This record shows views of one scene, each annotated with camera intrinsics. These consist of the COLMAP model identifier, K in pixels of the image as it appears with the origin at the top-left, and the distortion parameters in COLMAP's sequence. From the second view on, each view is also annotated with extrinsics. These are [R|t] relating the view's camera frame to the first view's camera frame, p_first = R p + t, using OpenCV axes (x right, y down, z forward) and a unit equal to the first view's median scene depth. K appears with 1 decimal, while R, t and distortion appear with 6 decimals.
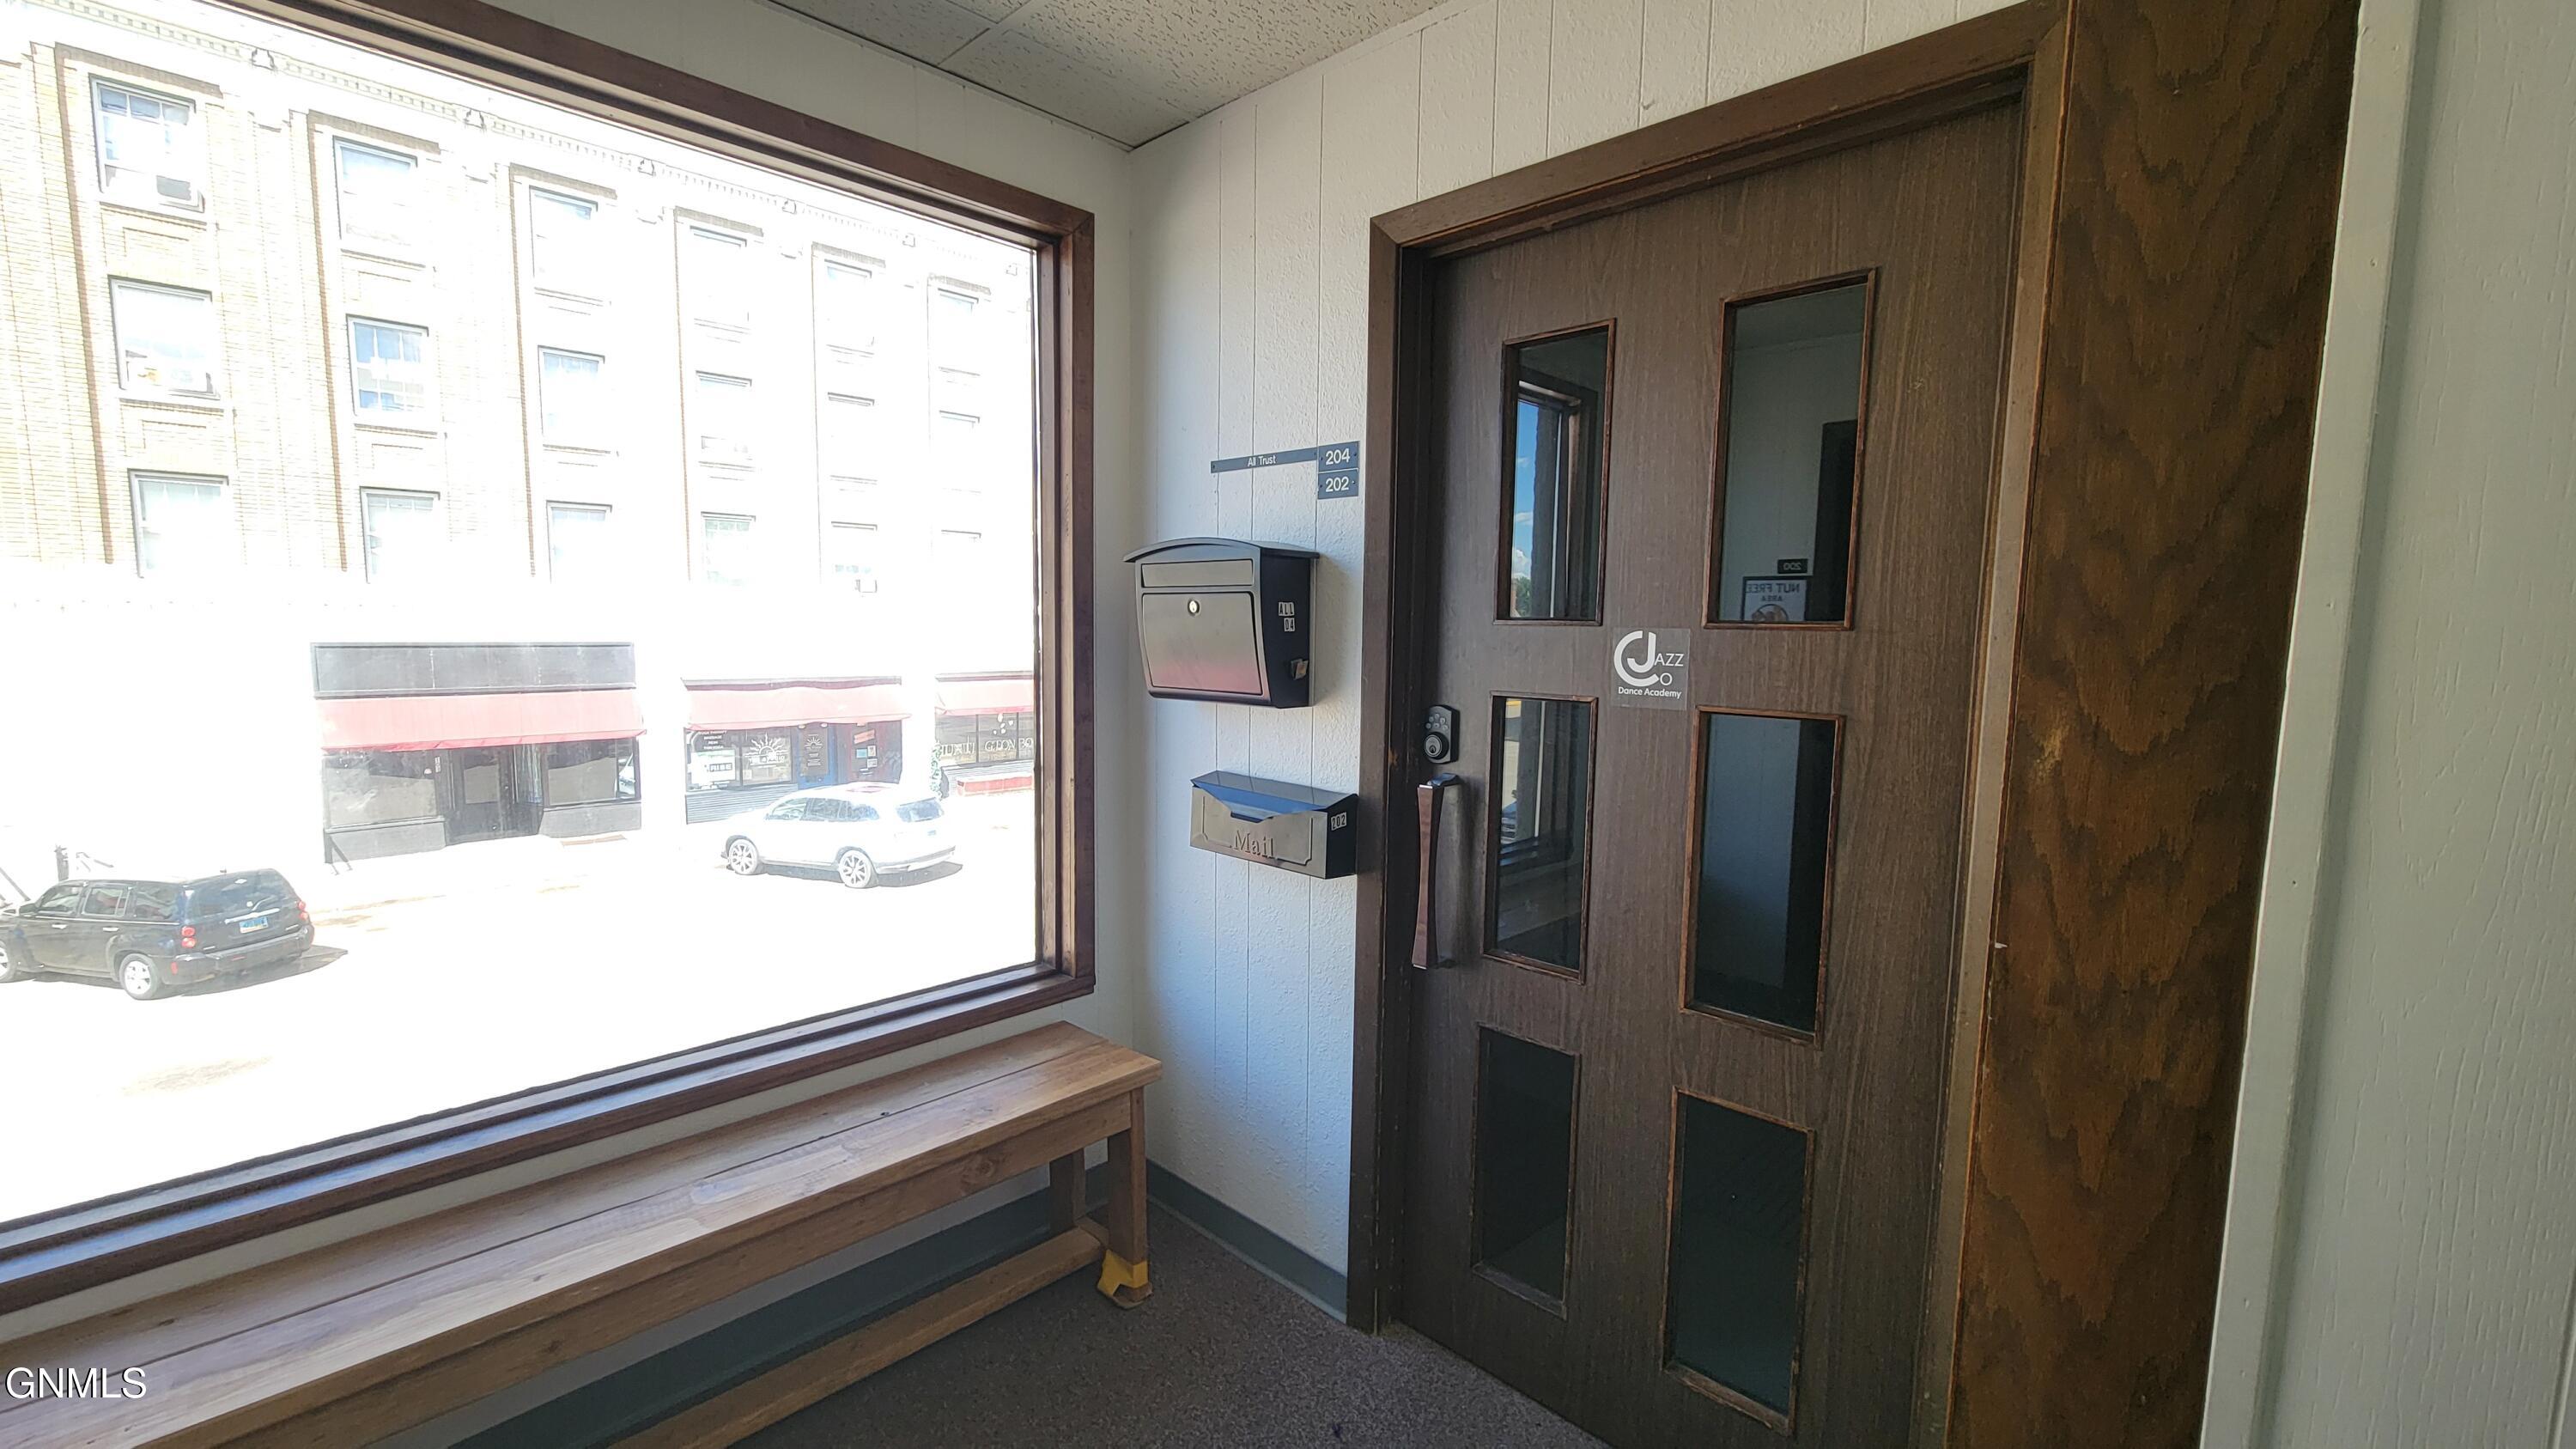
lens RADIAL K [[1046.4, 0, 1291.4], [0, 1046.4, 727.8], [0, 0, 1]] dist [-0.000919, 0.000551]
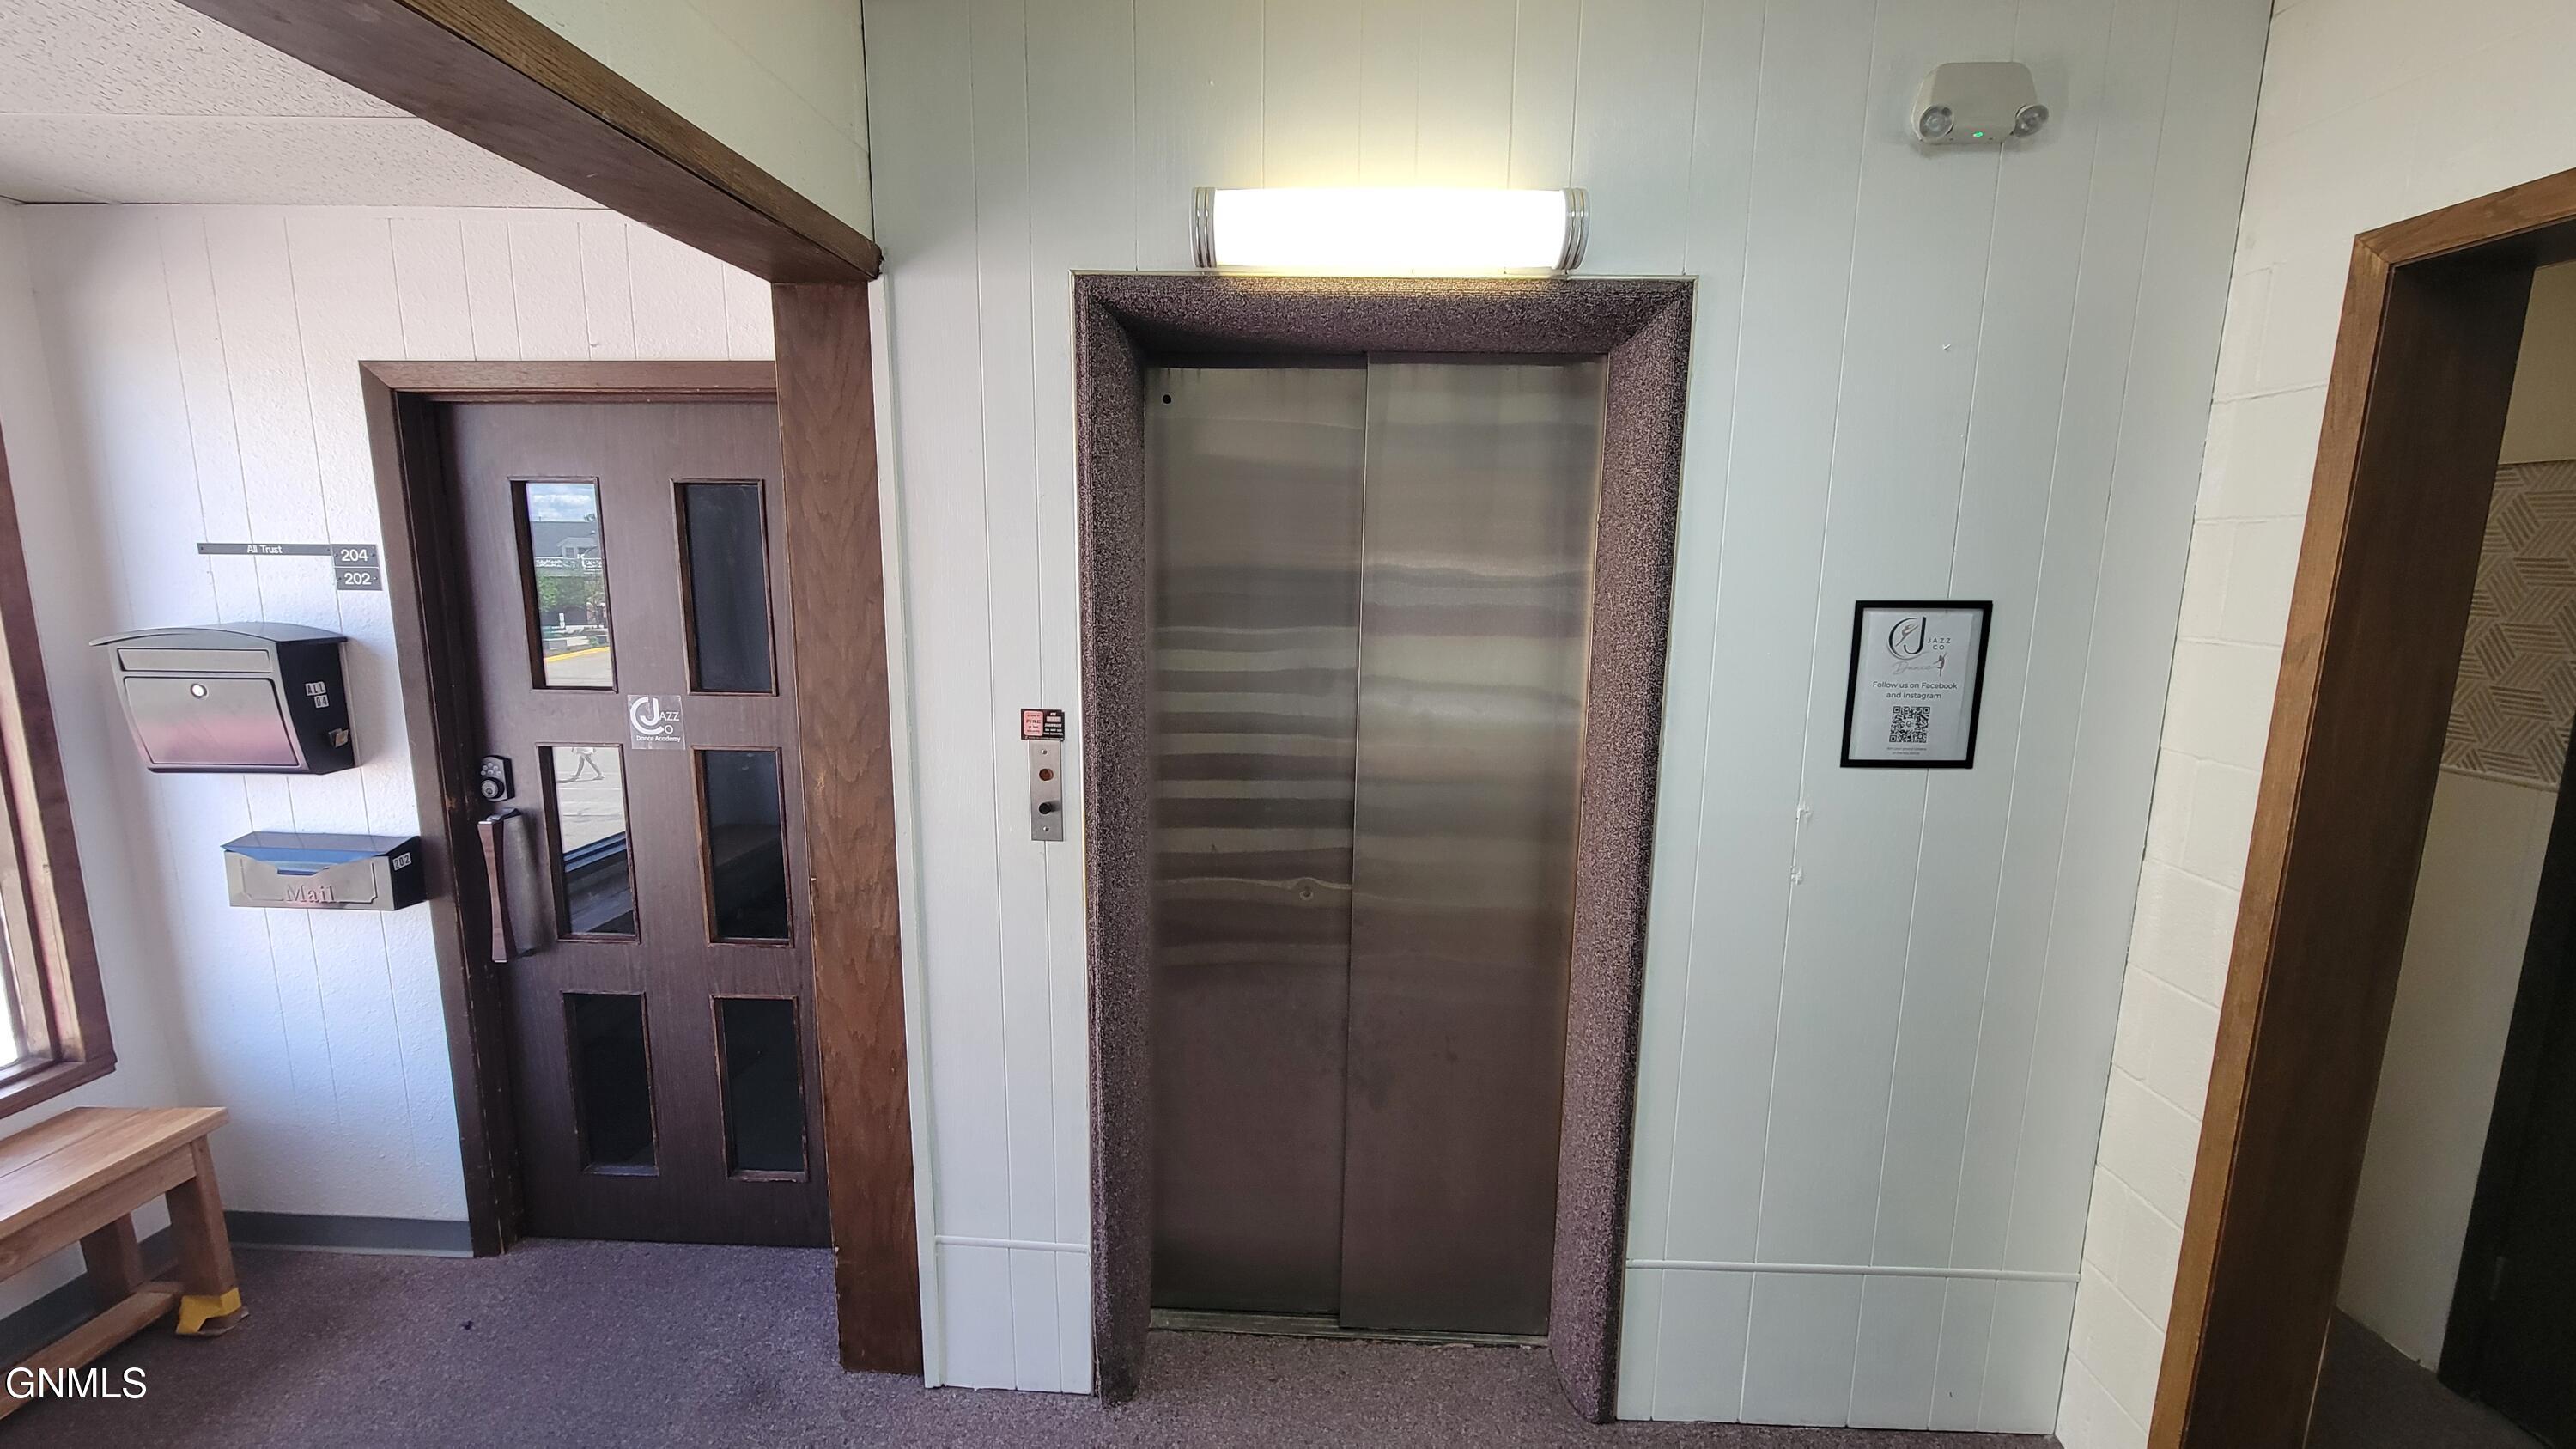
lens RADIAL K [[1046.4, 0, 1291.4], [0, 1046.4, 727.8], [0, 0, 1]] dist [-0.000919, 0.000551]
pose [[0.749385, -0.114695, 0.652126, 0.045149], [0.067361, 0.992979, 0.097236, -0.112136], [-0.658700, -0.028940, 0.751849, -0.580834]]
